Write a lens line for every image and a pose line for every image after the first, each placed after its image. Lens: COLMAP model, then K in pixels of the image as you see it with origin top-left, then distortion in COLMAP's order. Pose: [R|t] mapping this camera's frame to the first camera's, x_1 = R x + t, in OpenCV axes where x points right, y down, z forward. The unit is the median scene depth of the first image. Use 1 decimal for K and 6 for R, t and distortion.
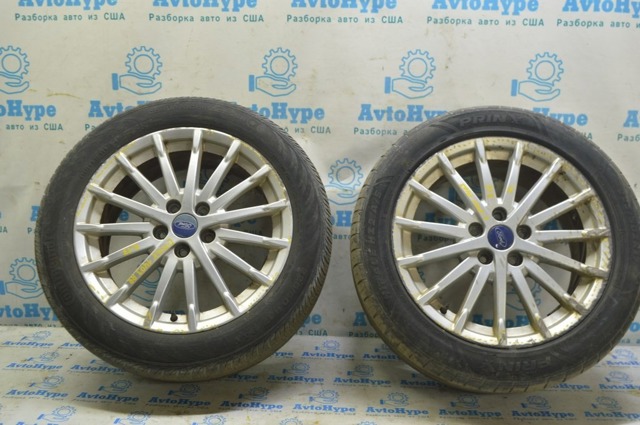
lens RADIAL K [[660.9, 0, 320.0], [0, 660.9, 212.5], [0, 0, 1]] dist [-0.007557, -0.004077]
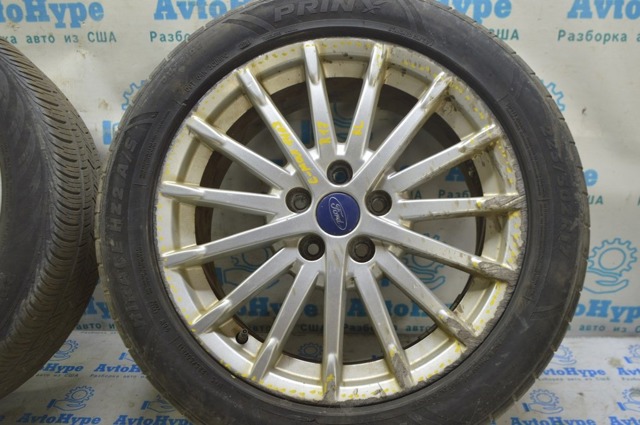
lens RADIAL K [[583.2, 0, 333.5], [0, 583.2, 215.5], [0, 0, 1]] dist [-0.007737, -0.008358]
pose [[0.999574, -0.024573, -0.015718, 0.276793], [0.026758, 0.986970, 0.158665, -0.042962], [0.011615, -0.159018, 0.987207, 0.485166]]
